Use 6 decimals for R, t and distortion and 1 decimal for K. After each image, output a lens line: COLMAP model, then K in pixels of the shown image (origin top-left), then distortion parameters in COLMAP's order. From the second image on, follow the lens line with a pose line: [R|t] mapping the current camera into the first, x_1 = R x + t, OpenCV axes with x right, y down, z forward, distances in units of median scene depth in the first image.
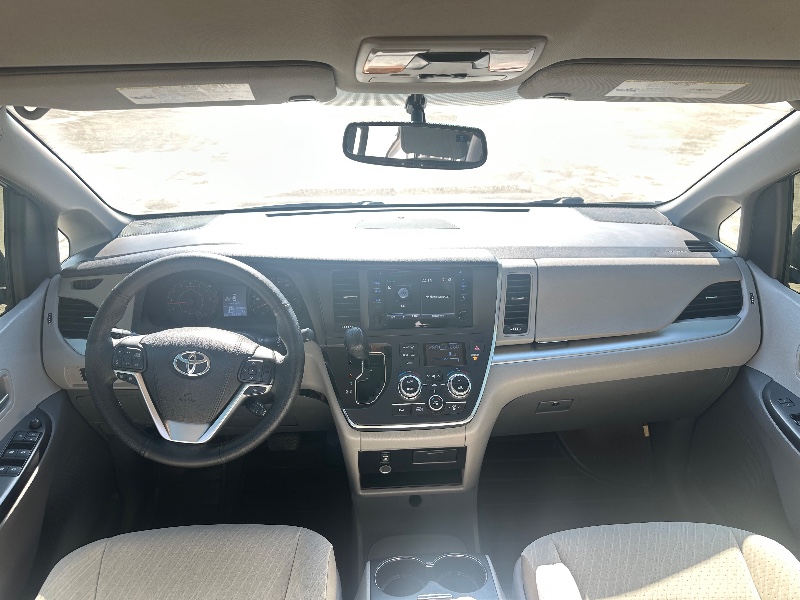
lens RADIAL K [[582.5, 0, 405.5], [0, 582.5, 299.6], [0, 0, 1]] dist [0.035518, -0.051532]
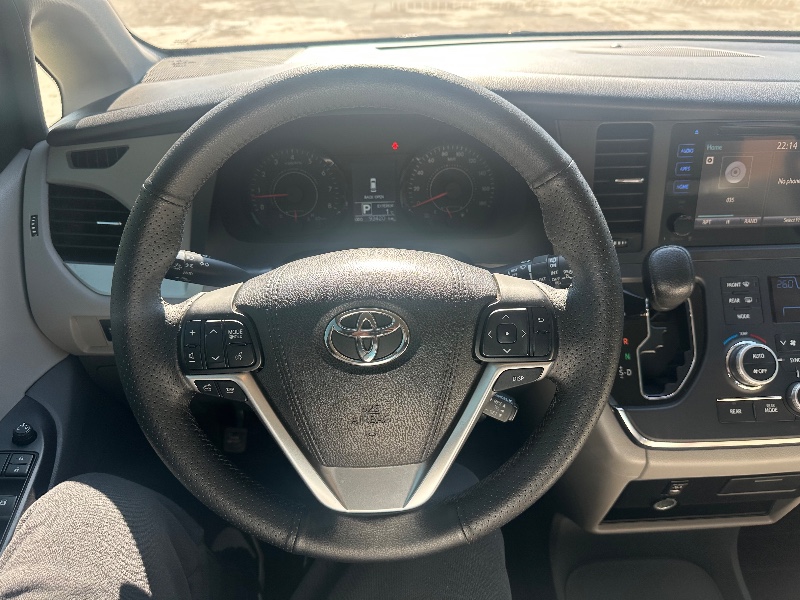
lens RADIAL K [[582.5, 0, 395.6], [0, 582.5, 300.6], [0, 0, 1]] dist [0.035518, -0.051532]
pose [[0.999637, 0.004782, -0.026529, -0.273044], [-0.000168, 0.985220, 0.171293, 0.009403], [0.026956, -0.171226, 0.984863, 0.486982]]
